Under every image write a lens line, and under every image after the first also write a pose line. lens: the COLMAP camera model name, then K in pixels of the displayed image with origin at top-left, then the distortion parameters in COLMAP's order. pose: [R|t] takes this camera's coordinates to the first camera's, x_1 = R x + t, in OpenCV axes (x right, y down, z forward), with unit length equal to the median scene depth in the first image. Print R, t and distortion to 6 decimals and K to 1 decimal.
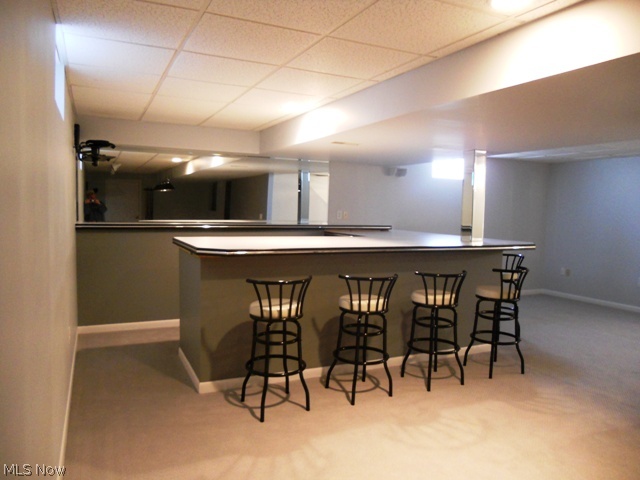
lens RADIAL K [[496.0, 0, 320.5], [0, 496.0, 240.5], [0, 0, 1]] dist [-0.004281, -0.002452]
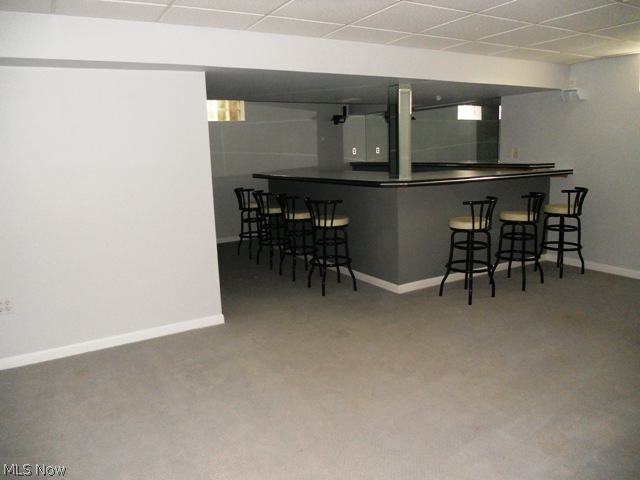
lens RADIAL K [[496.0, 0, 320.0], [0, 496.0, 239.6], [0, 0, 1]] dist [-0.004281, -0.002452]
pose [[0.994970, -0.065230, 0.076023, -0.196726], [0.056332, 0.991904, 0.113815, 0.003526], [-0.082832, -0.108960, 0.990589, -0.095121]]
